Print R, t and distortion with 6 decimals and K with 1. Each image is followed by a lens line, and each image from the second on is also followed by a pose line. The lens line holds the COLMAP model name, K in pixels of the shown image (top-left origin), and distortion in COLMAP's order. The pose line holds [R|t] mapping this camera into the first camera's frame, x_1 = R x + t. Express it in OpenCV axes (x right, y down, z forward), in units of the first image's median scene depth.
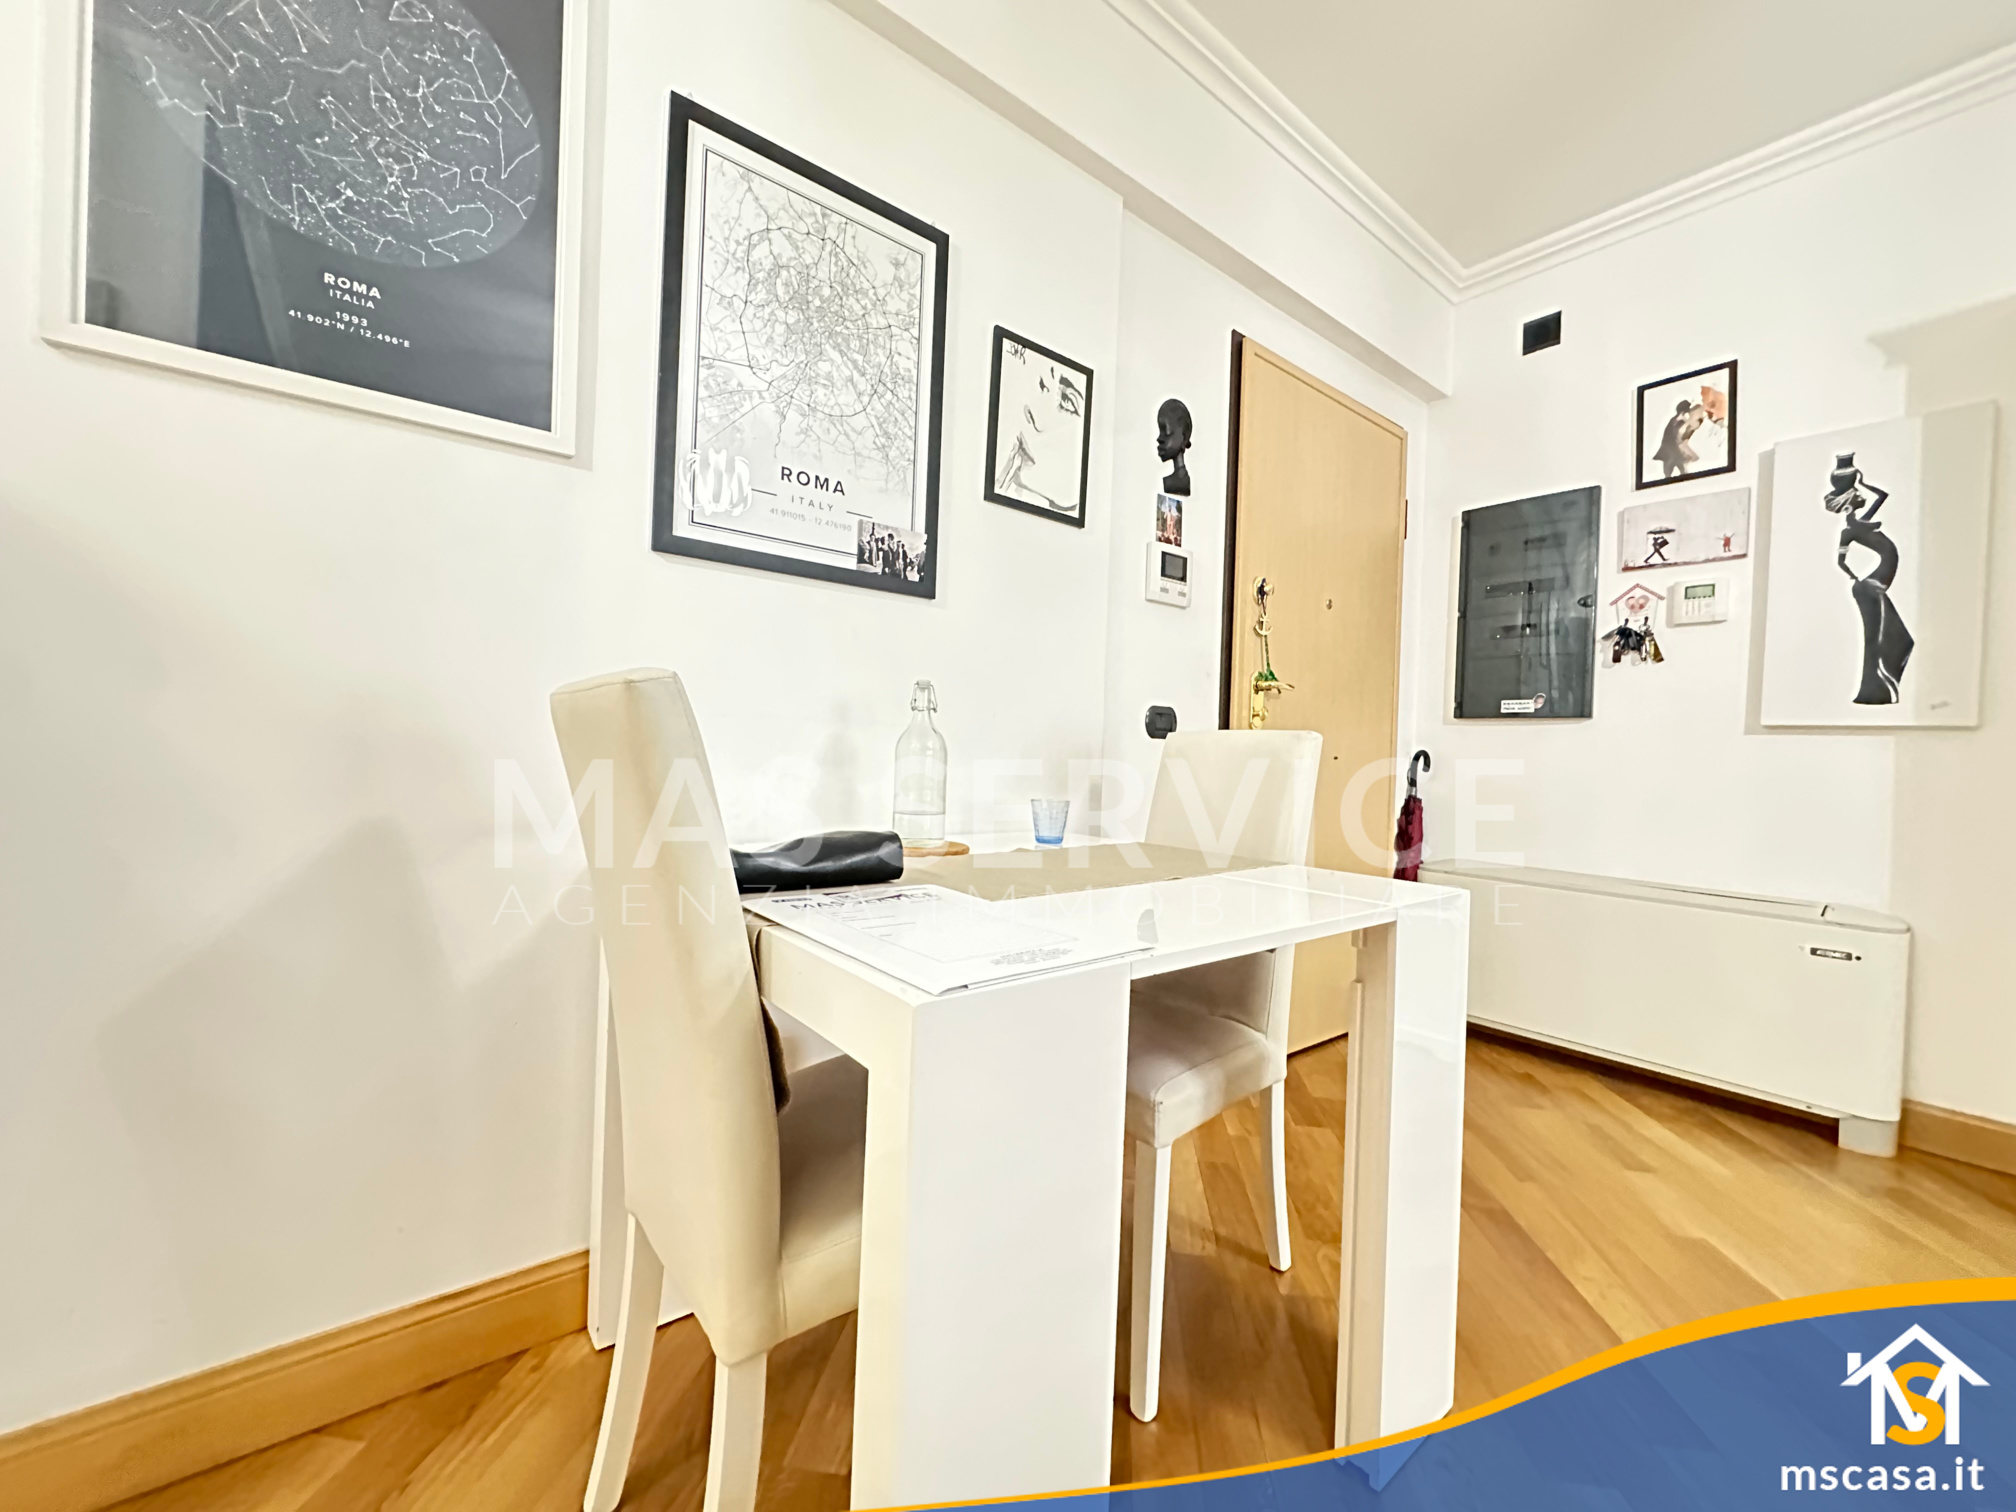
lens RADIAL K [[806.2, 0, 1006.4], [0, 806.2, 753.9], [0, 0, 1]] dist [-0.005327, 0.000972]
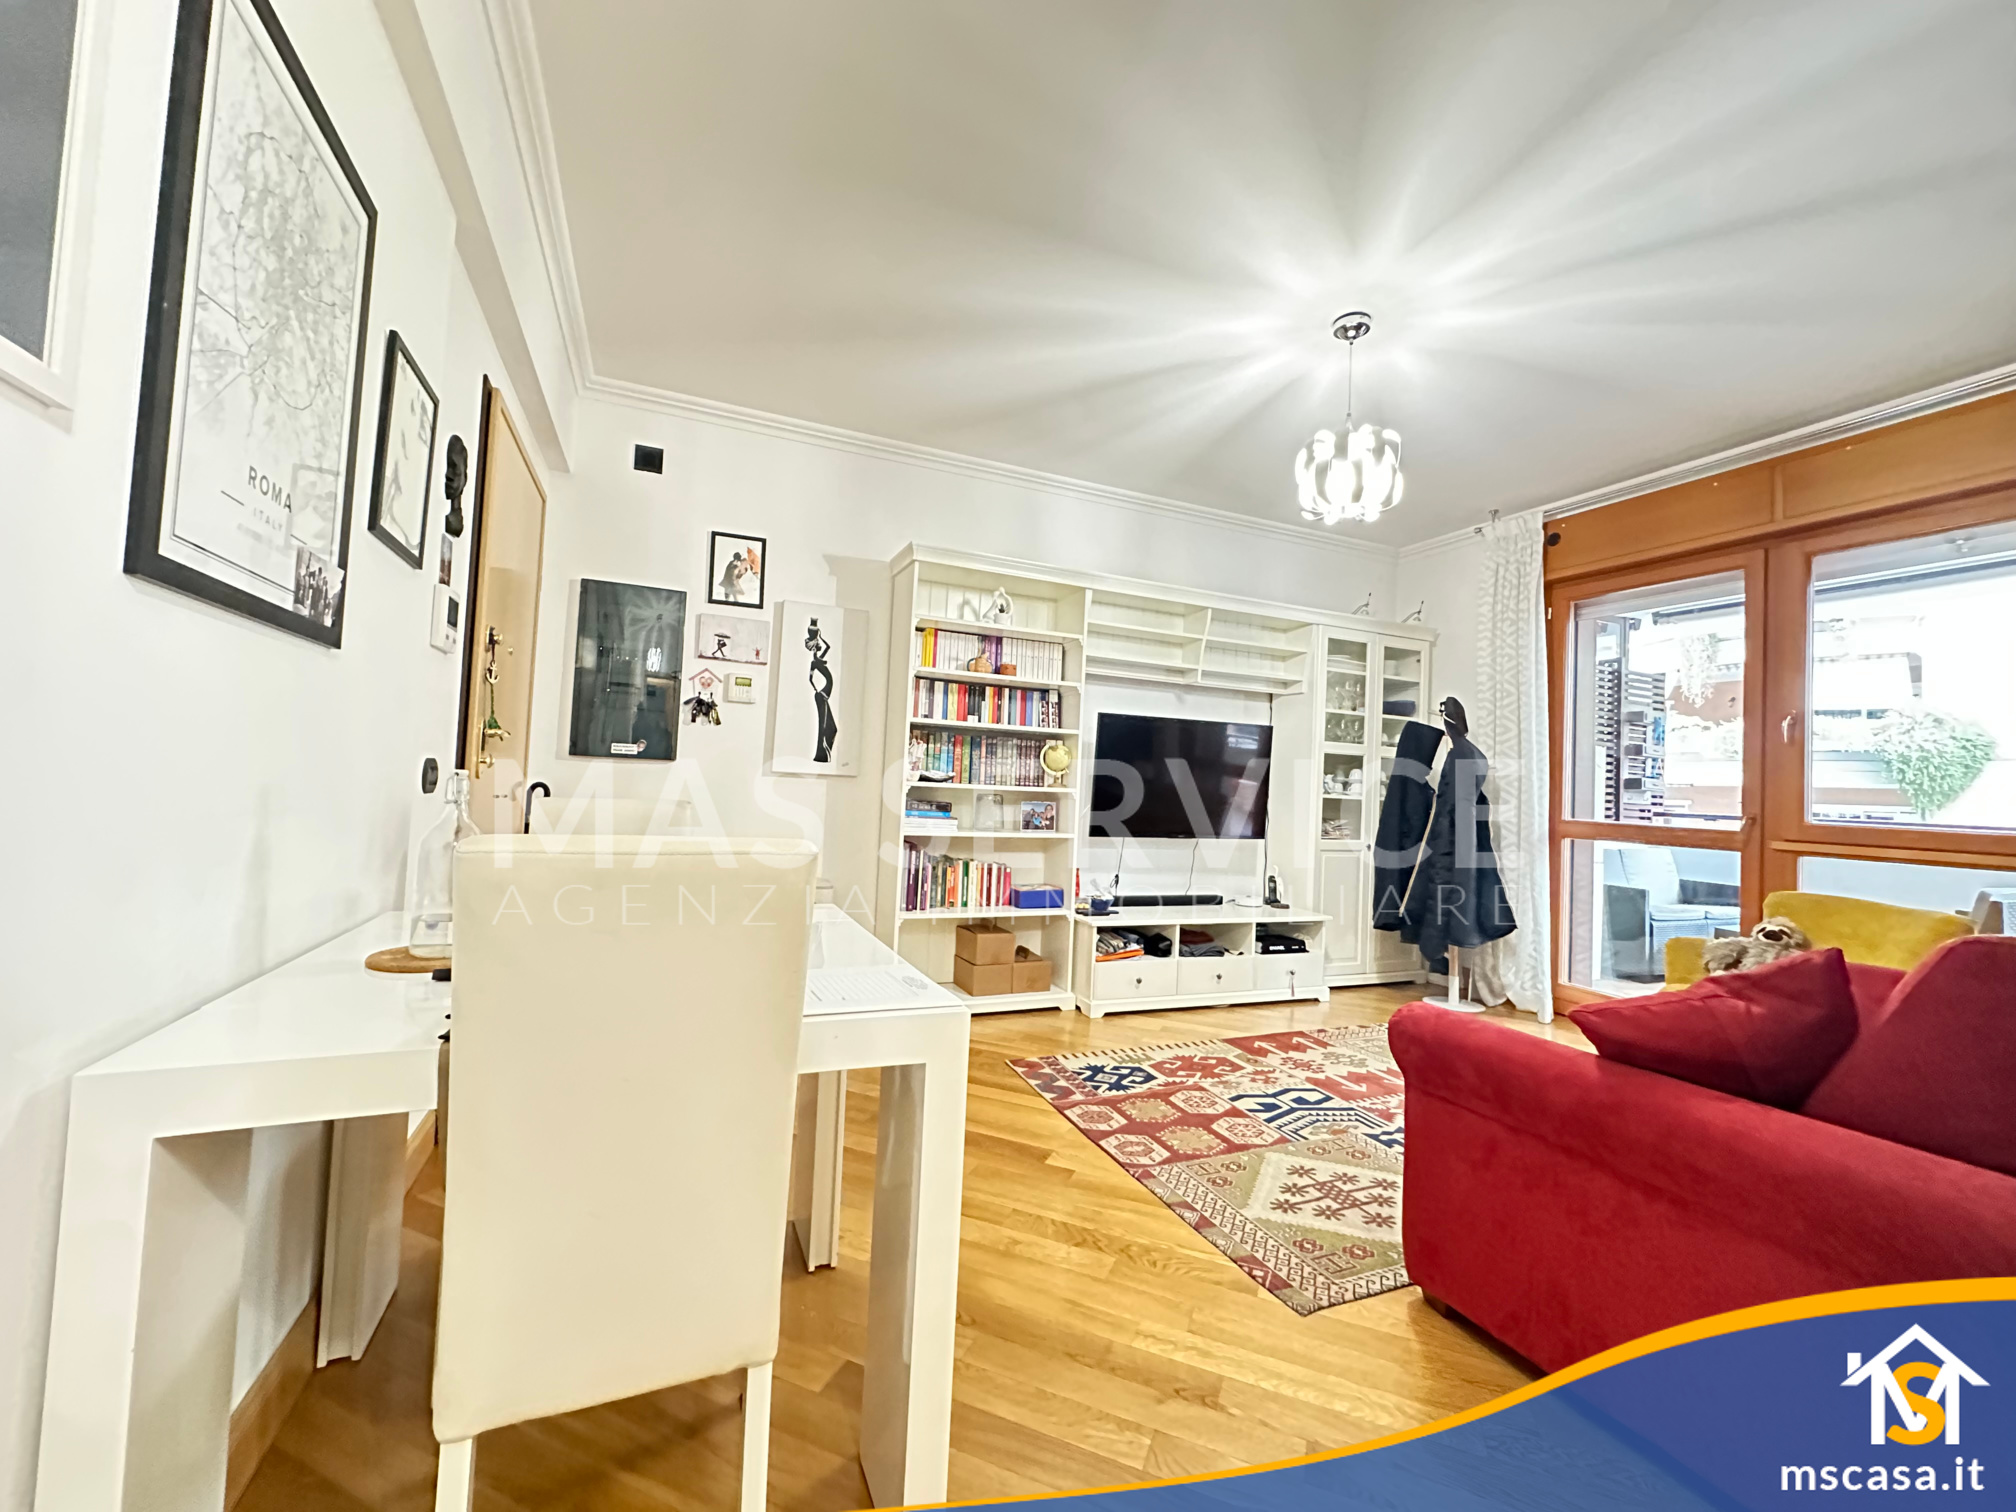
lens RADIAL K [[806.2, 0, 1007.8], [0, 806.2, 753.5], [0, 0, 1]] dist [-0.005327, 0.000972]
pose [[0.274378, 0.015688, 0.961494, -0.534725], [-0.032679, 0.999442, -0.006982, -0.082192], [-0.961066, -0.029505, 0.274738, 0.105360]]
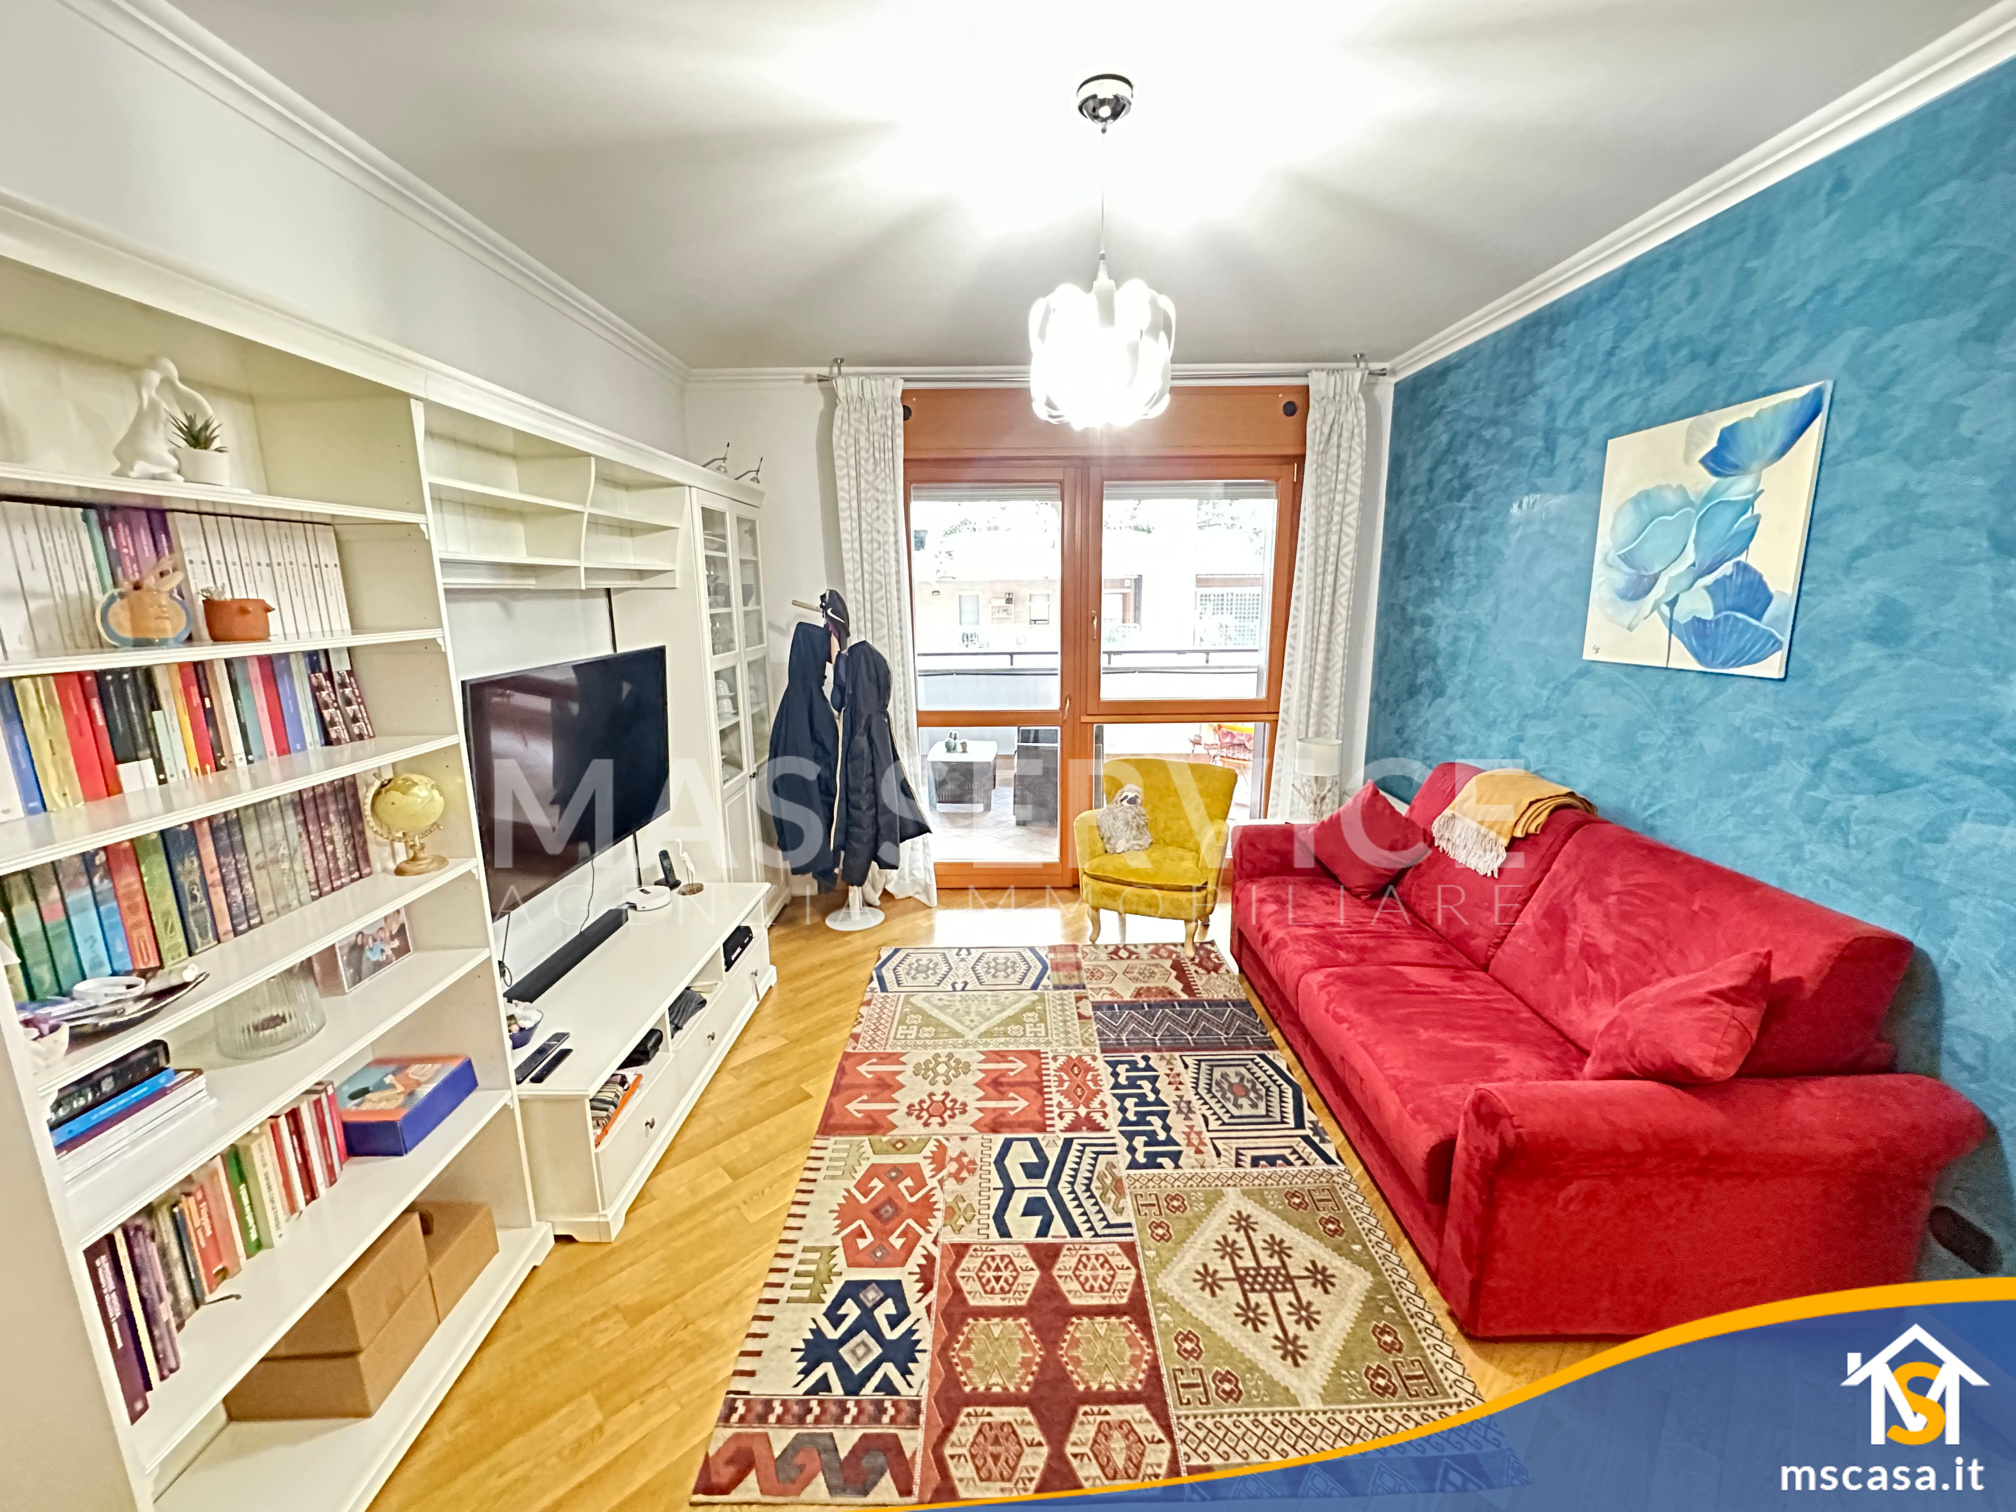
lens RADIAL K [[806.2, 0, 1012.6], [0, 806.2, 749.2], [0, 0, 1]] dist [-0.005327, 0.000972]
pose [[-0.787358, -0.149382, 0.598124, 0.347861], [-0.015242, 0.974620, 0.223348, -0.338729], [-0.616307, 0.166738, -0.769651, 0.760033]]
